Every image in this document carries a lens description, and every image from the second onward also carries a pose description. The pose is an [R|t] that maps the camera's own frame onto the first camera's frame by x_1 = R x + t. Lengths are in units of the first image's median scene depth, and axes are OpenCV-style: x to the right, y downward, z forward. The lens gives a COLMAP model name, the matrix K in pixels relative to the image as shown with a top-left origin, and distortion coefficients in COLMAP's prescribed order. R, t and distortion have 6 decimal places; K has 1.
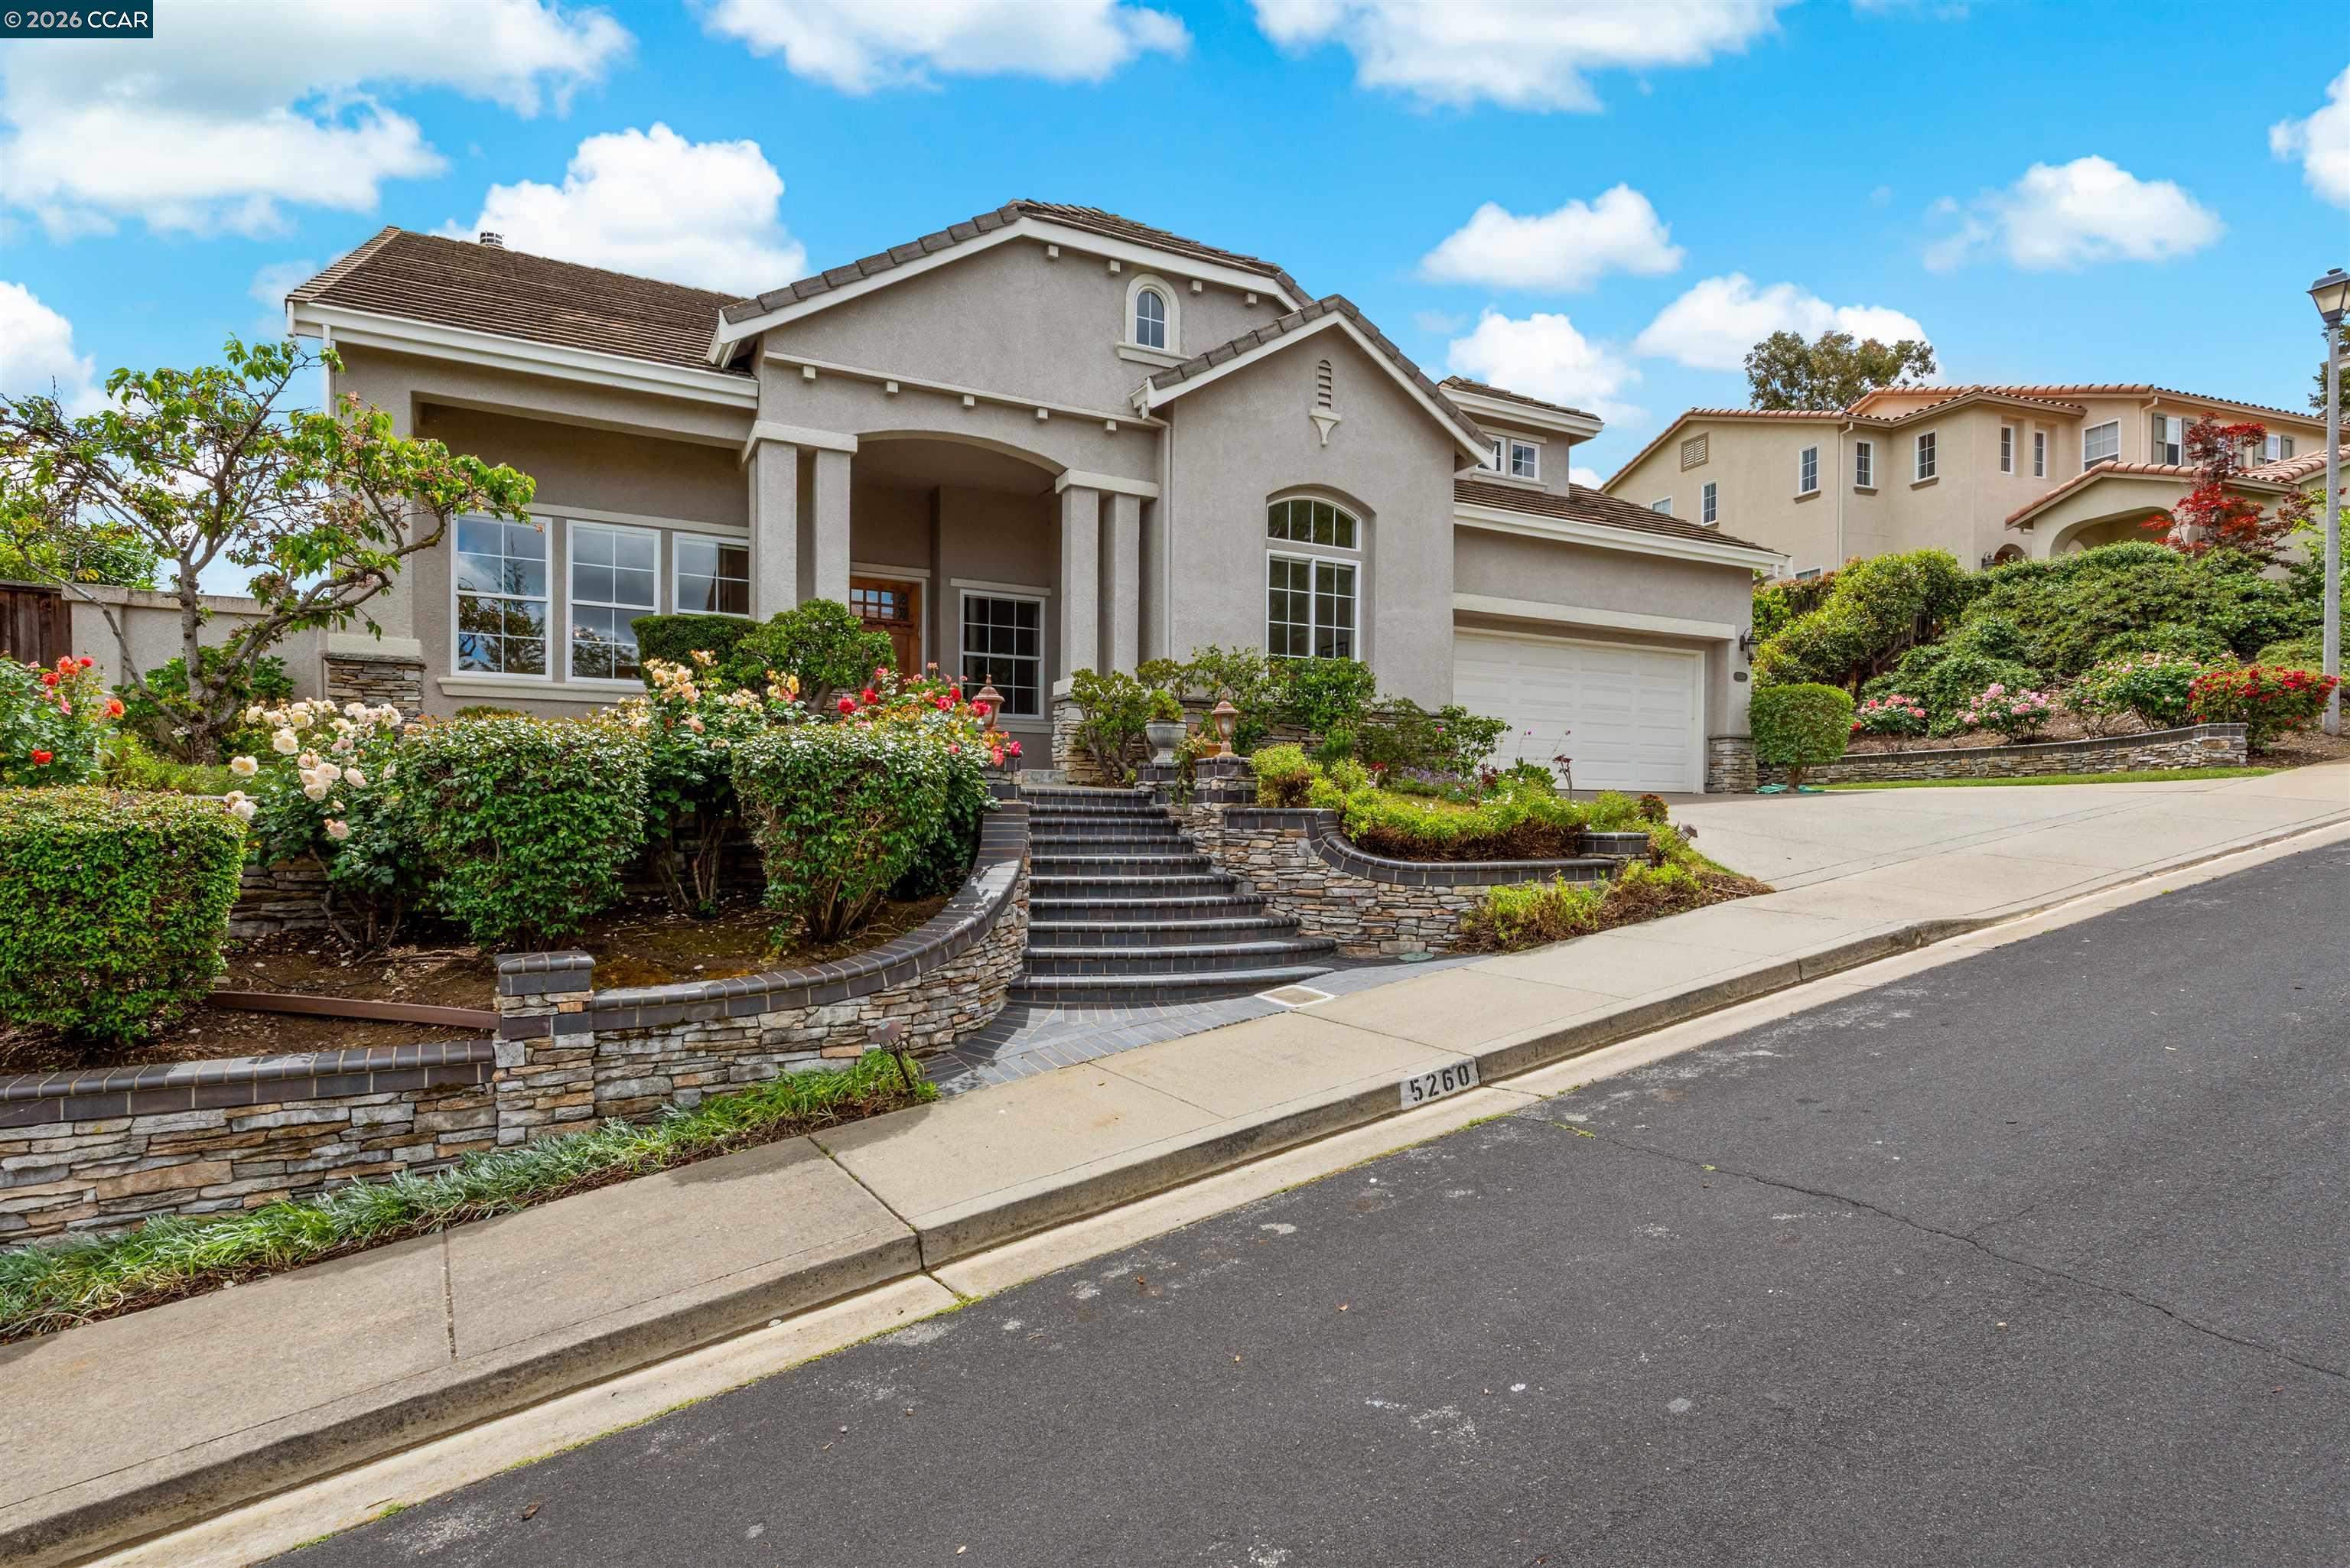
lens RADIAL K [[1220.6, 0, 1186.3], [0, 1220.6, 838.0], [0, 0, 1]] dist [0.009552, -0.000350]
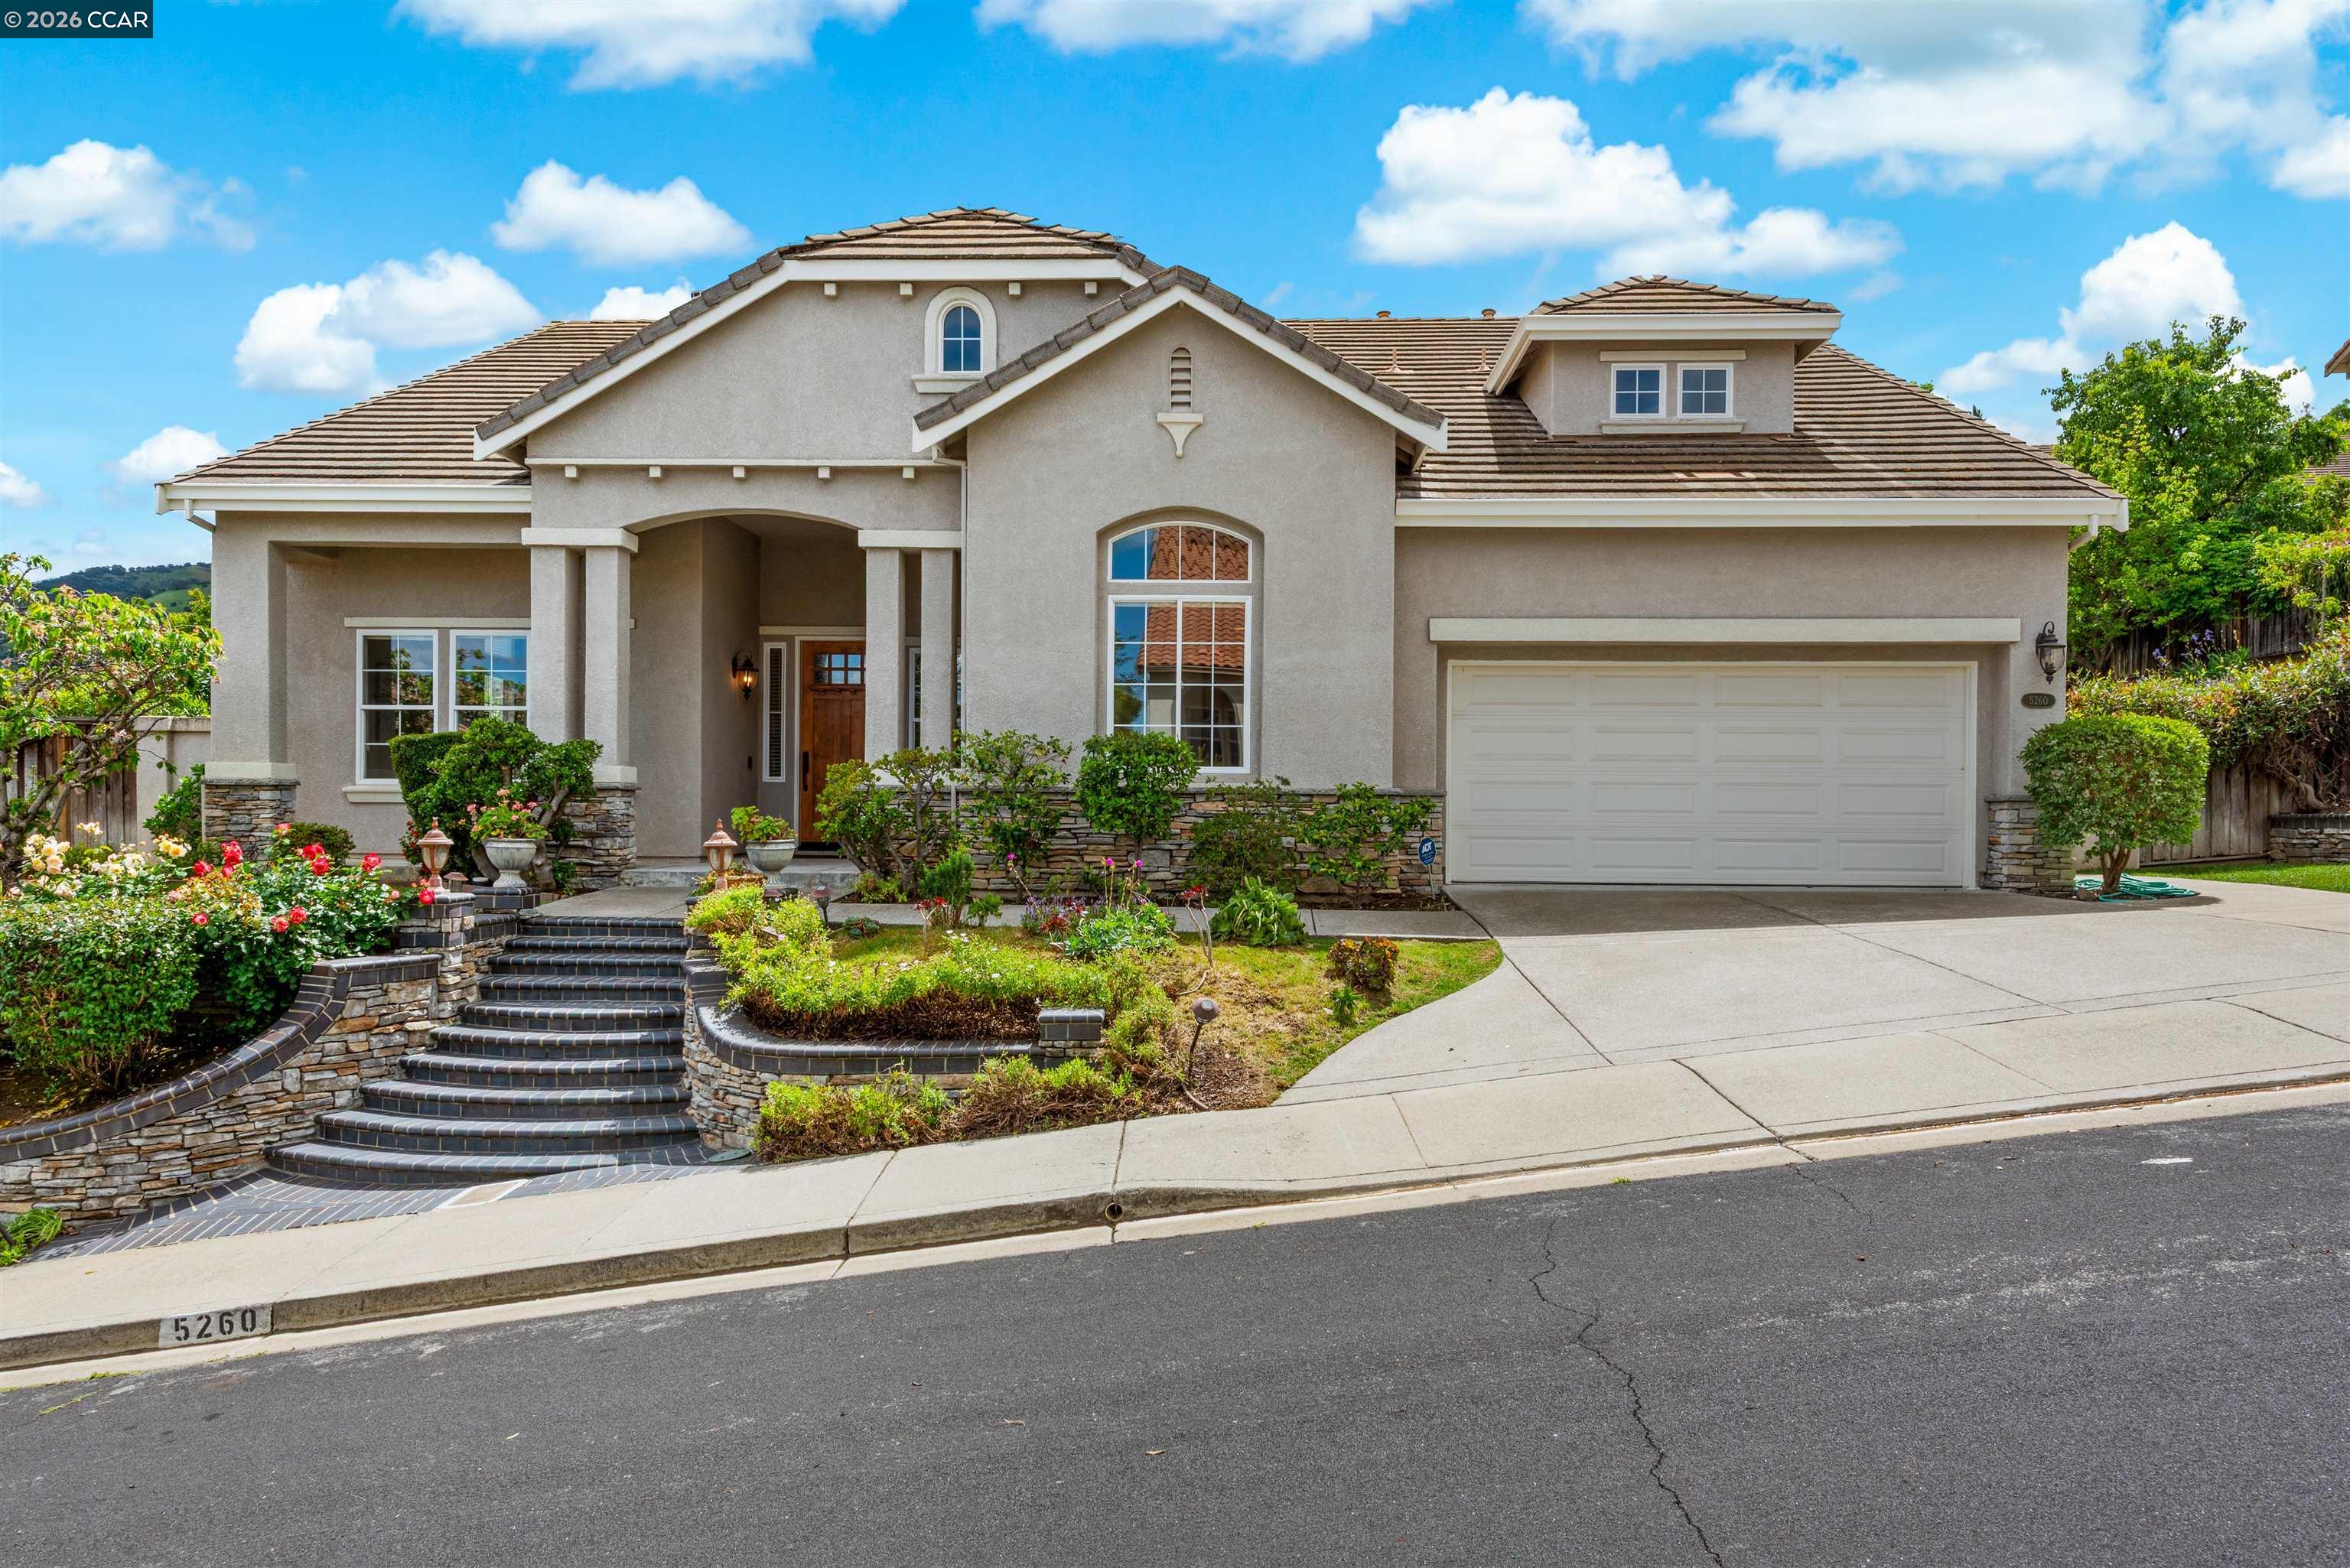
lens RADIAL K [[1575.0, 0, 1180.3], [0, 1575.0, 823.4], [0, 0, 1]] dist [0.028115, -0.020449]
pose [[0.865504, 0.002926, -0.500894, 0.699821], [-0.008409, 0.999927, -0.008688, -0.087513], [0.500832, 0.011731, 0.865465, 0.144863]]
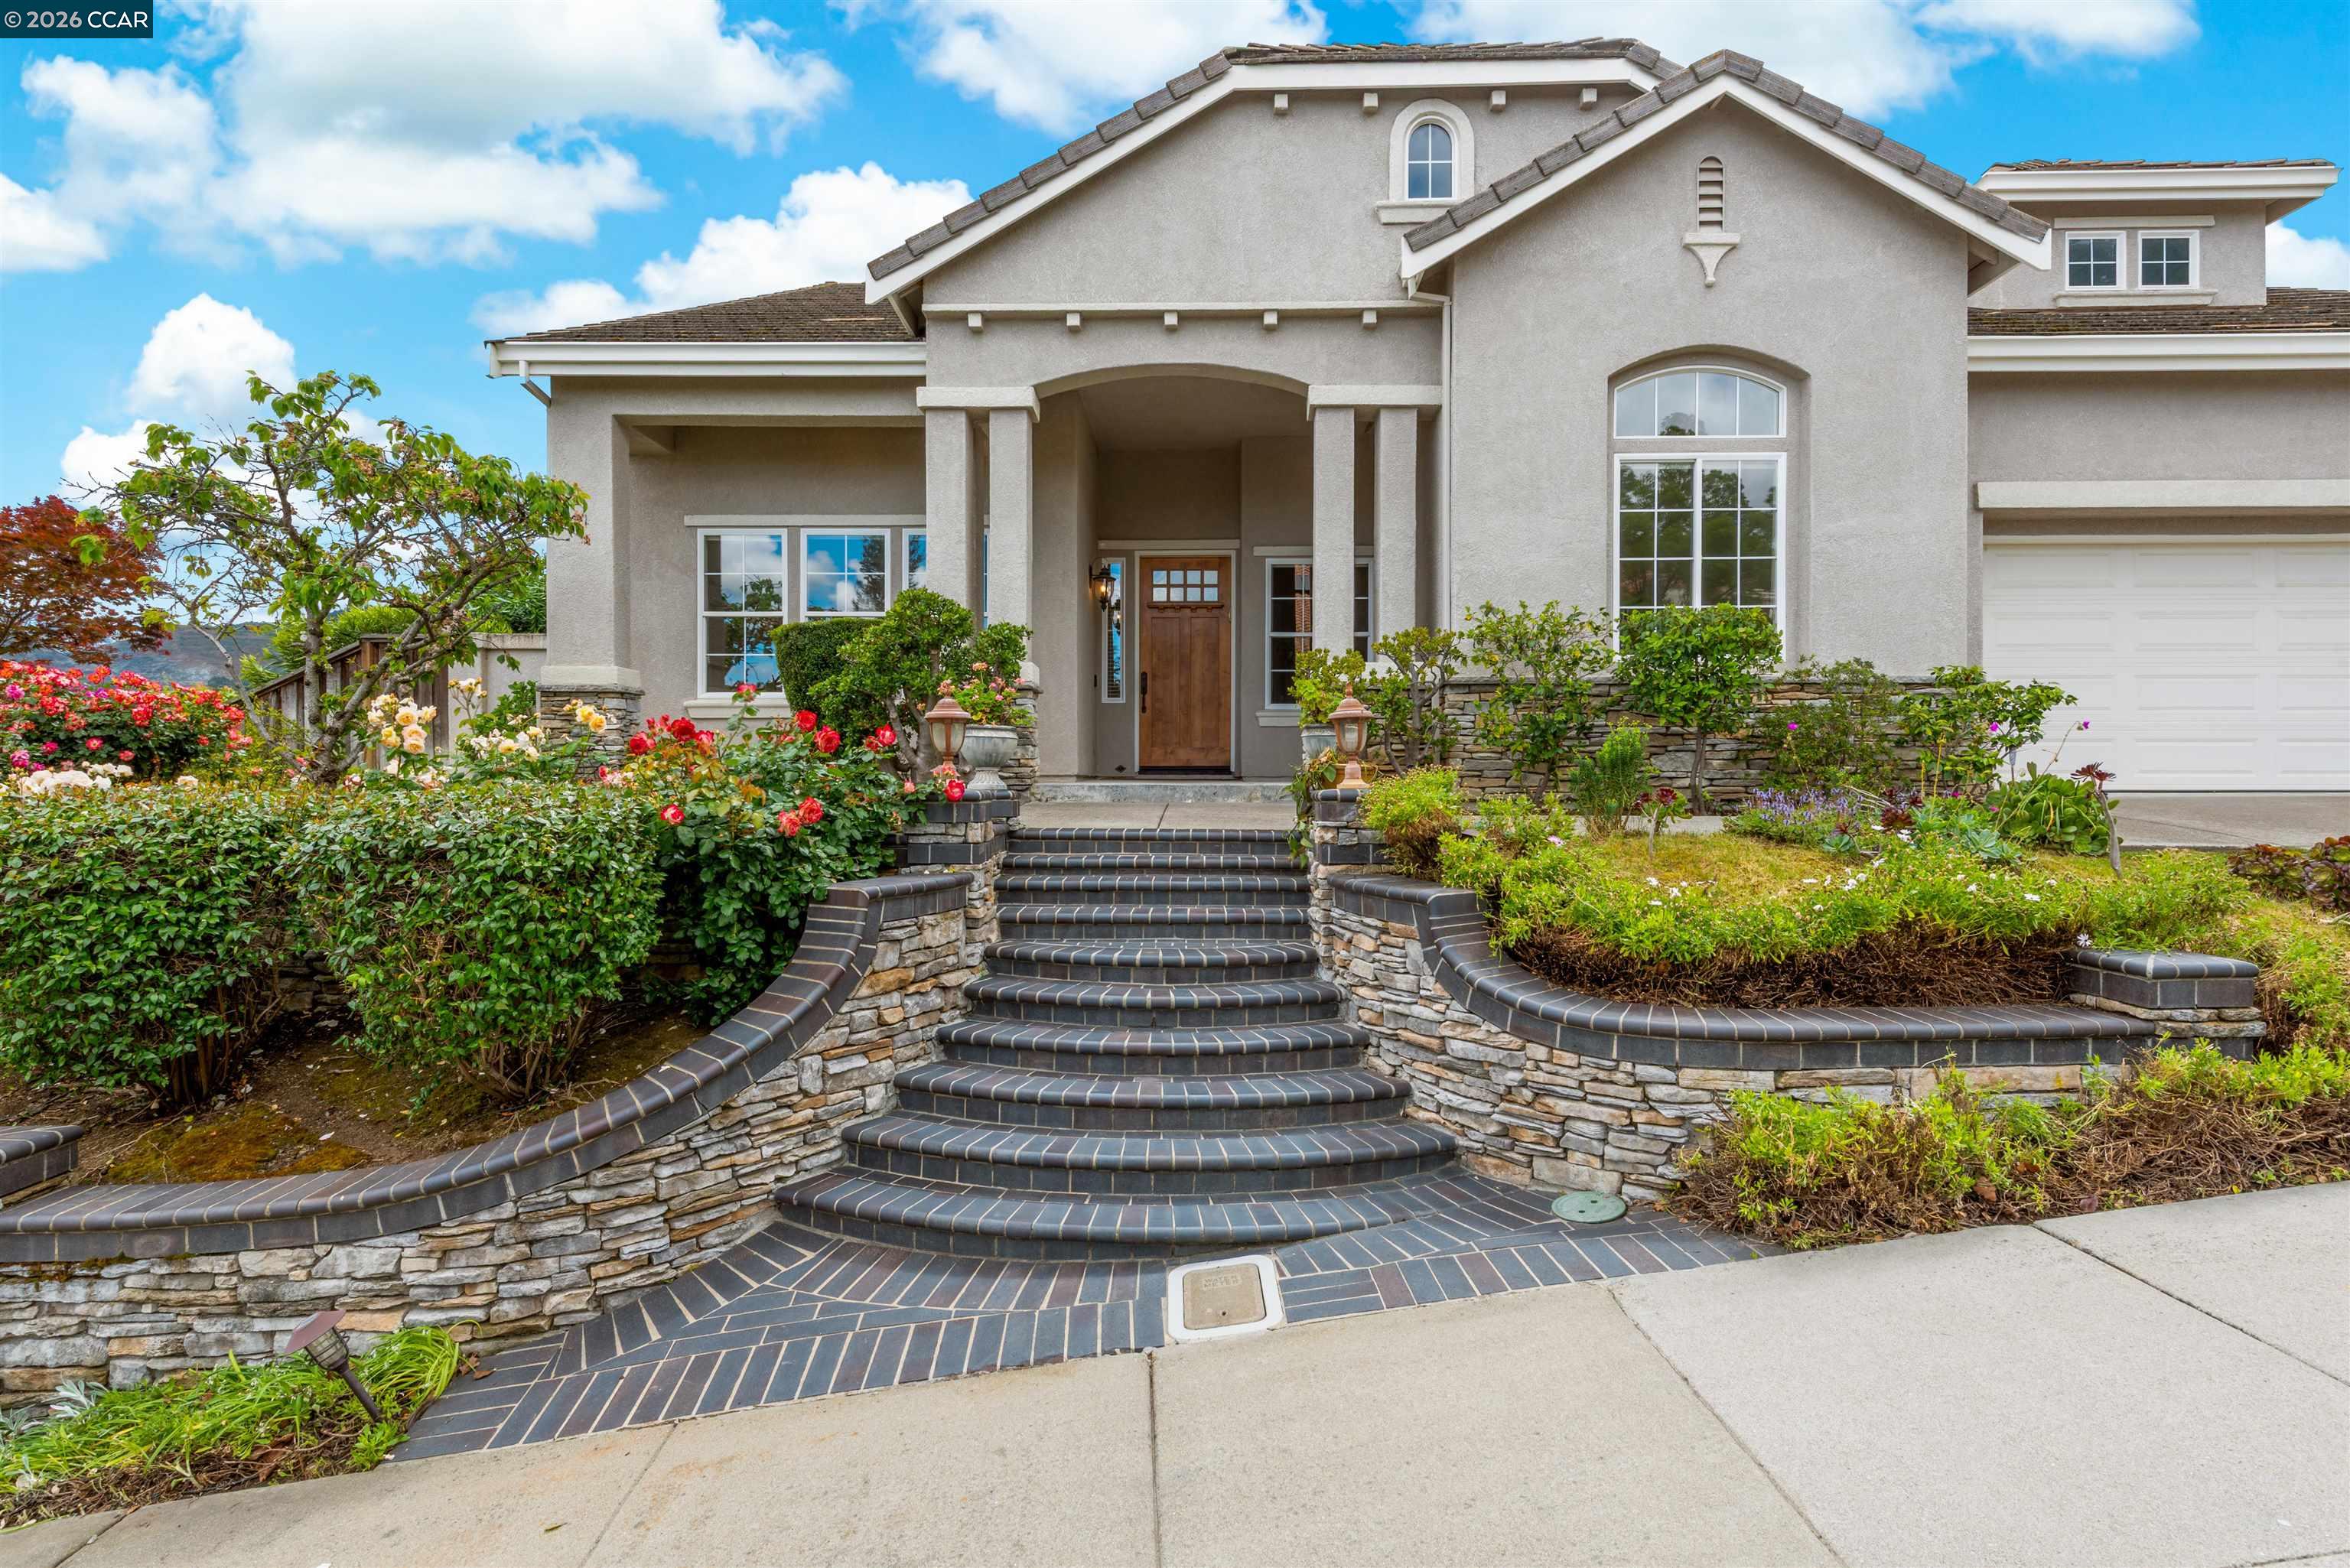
lens RADIAL K [[1166.9, 0, 1182.3], [0, 1166.9, 782.4], [0, 0, 1]] dist [0.022461, -0.014265]
pose [[0.872712, -0.007613, -0.488177, 0.193825], [-0.000803, 0.999855, -0.017029, -0.046435], [0.488235, 0.015253, 0.872579, 0.349567]]
